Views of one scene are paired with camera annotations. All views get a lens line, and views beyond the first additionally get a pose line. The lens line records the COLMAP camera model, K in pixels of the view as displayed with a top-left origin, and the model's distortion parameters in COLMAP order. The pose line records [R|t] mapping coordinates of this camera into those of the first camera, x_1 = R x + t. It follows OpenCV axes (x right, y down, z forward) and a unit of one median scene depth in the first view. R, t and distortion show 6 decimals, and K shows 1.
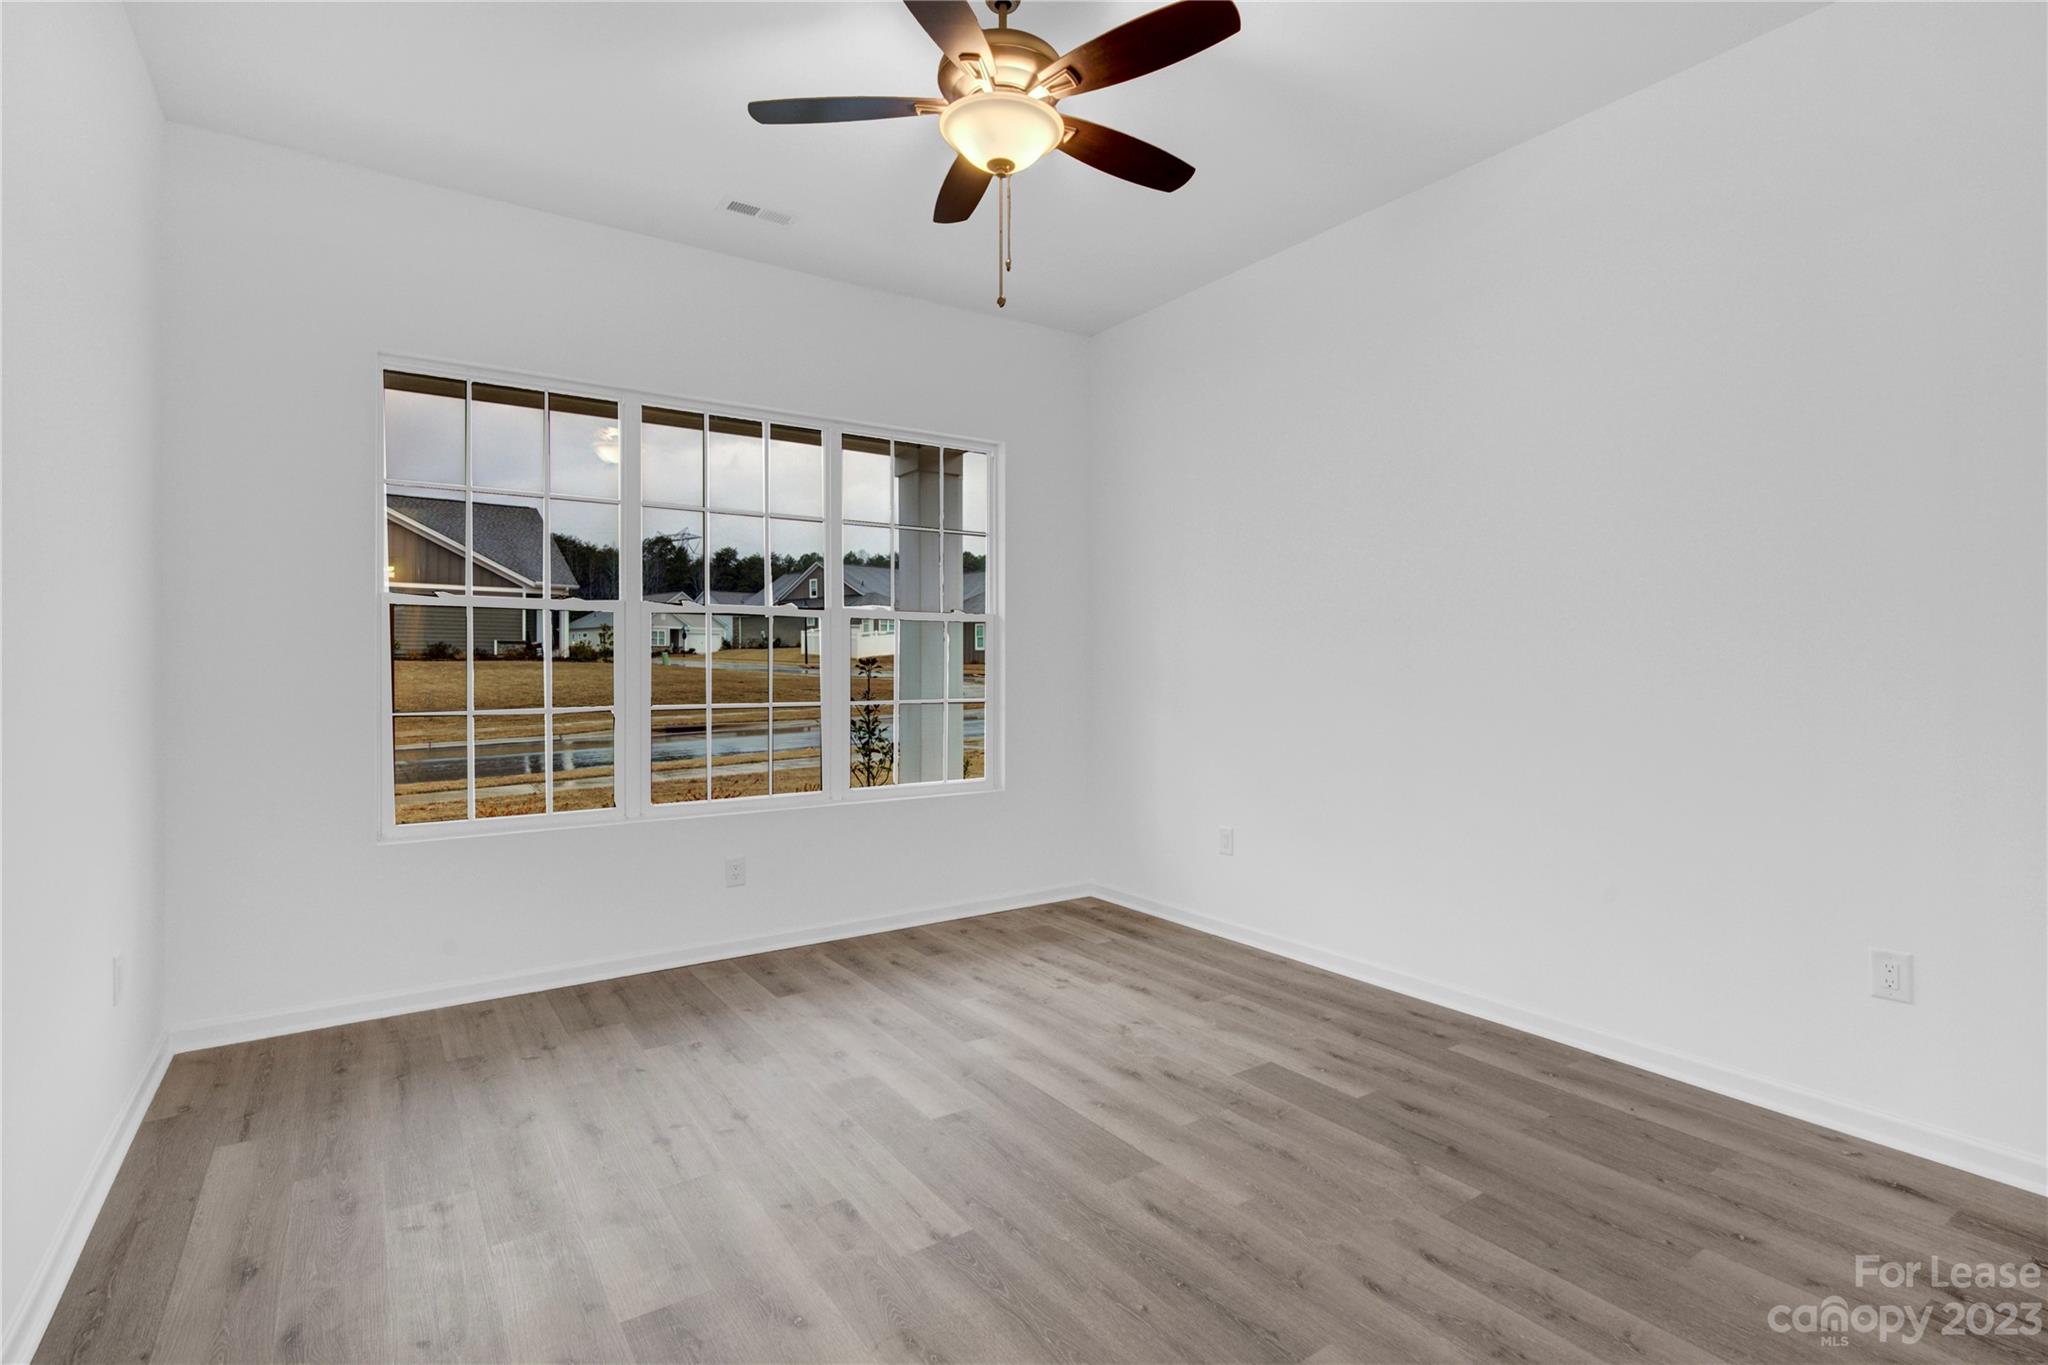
lens RADIAL K [[978.5, 0, 1024.0], [0, 978.5, 682.5], [0, 0, 1]] dist [-0.000101, 0.000487]
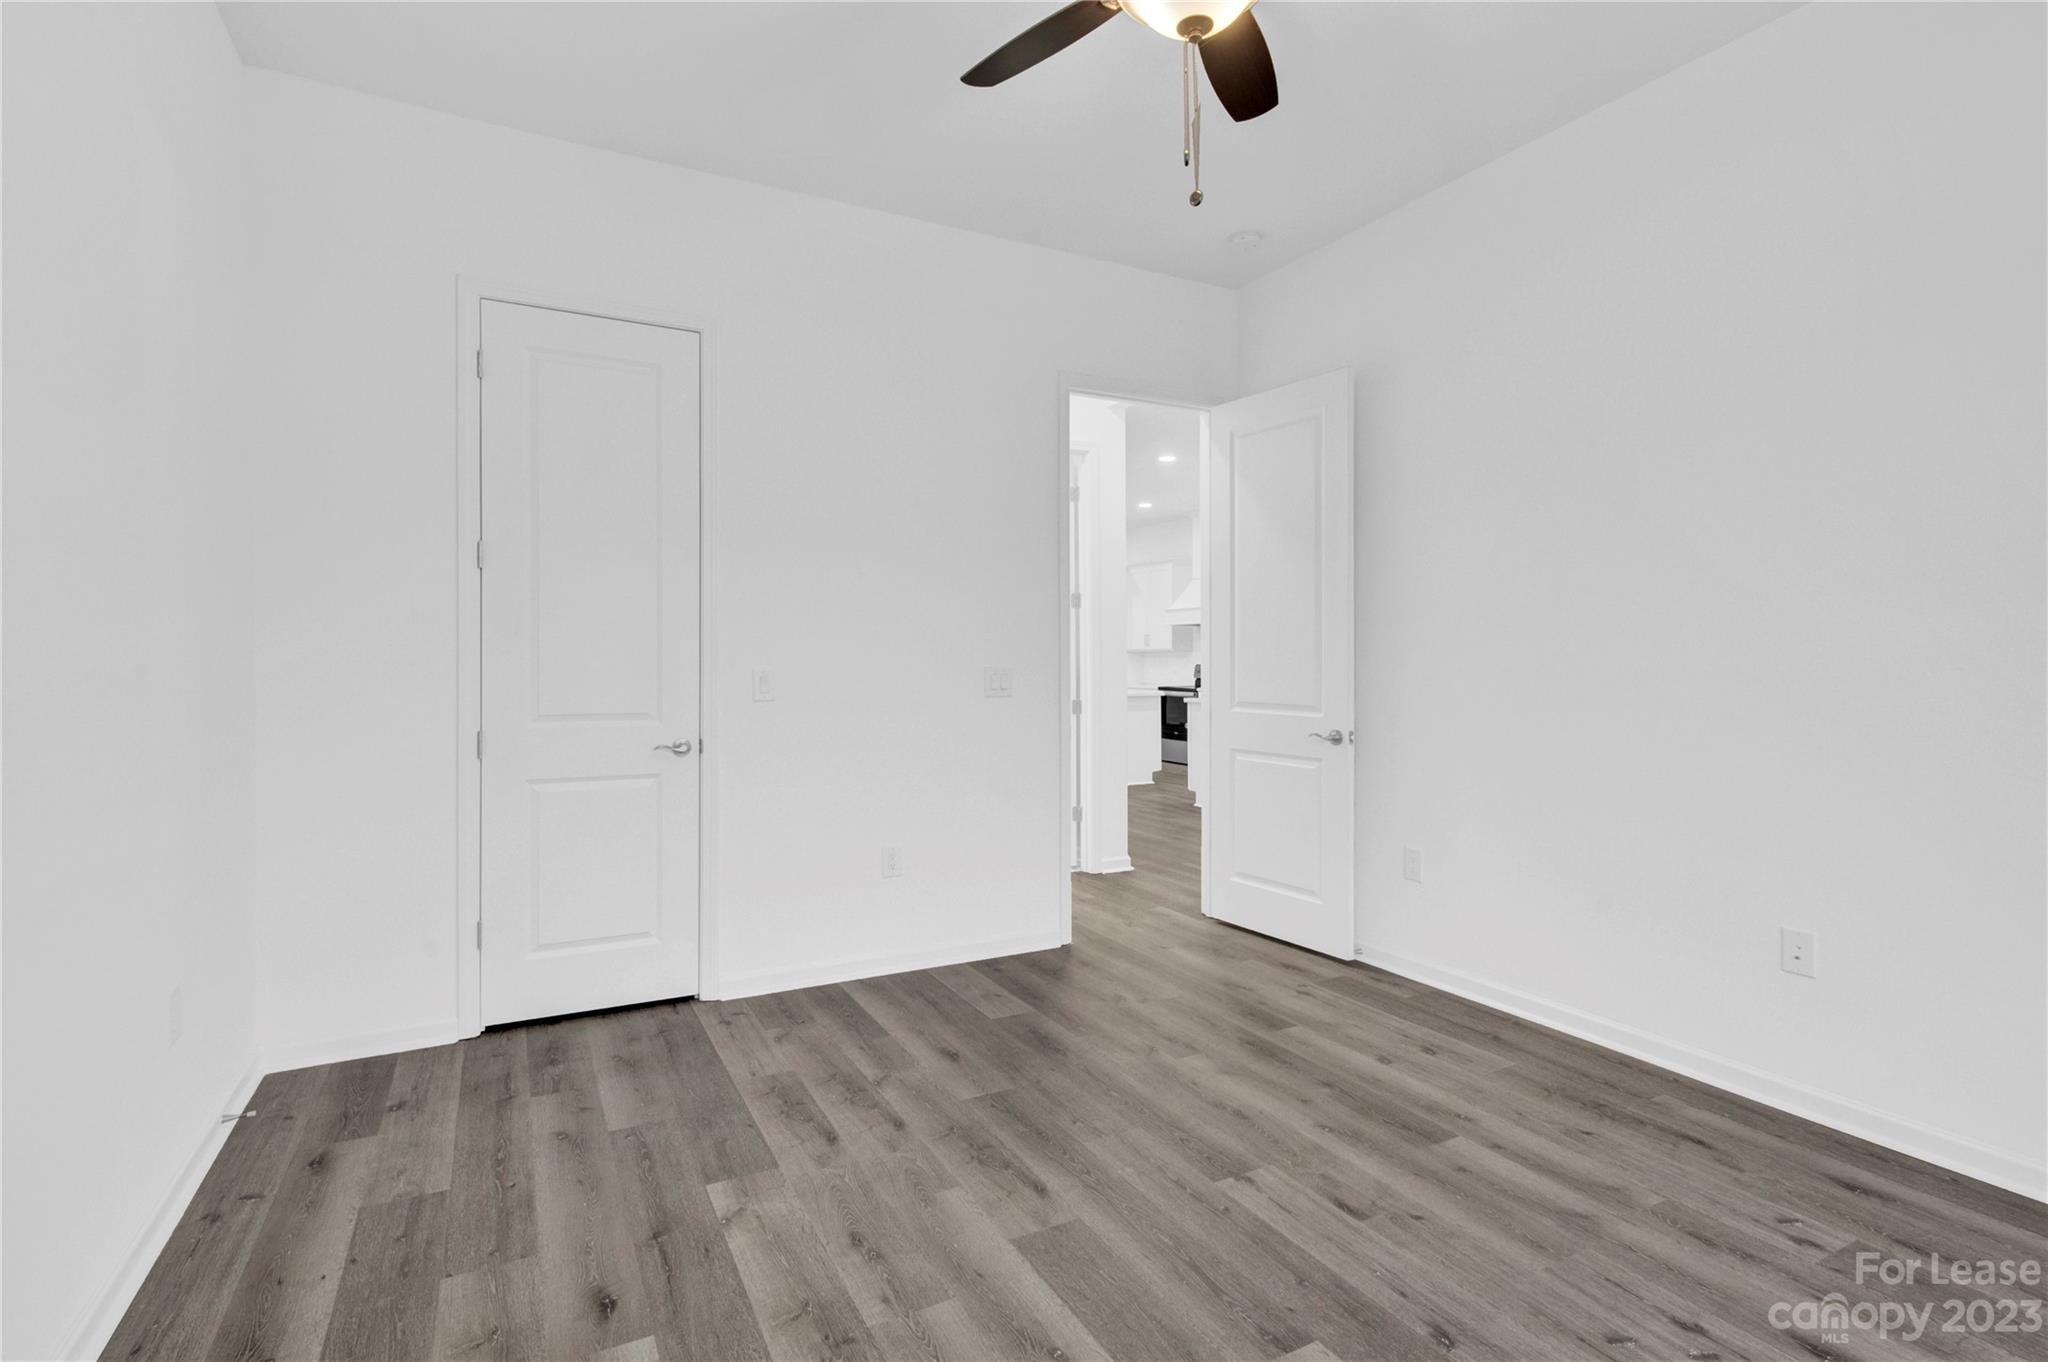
lens RADIAL K [[978.5, 0, 1024.0], [0, 978.5, 681.0], [0, 0, 1]] dist [-0.000101, 0.000487]
pose [[-0.993545, 0.000596, 0.113438, 0.032304], [0.006067, 0.998834, 0.047890, -0.042573], [-0.113277, 0.048269, -0.992390, 1.994128]]
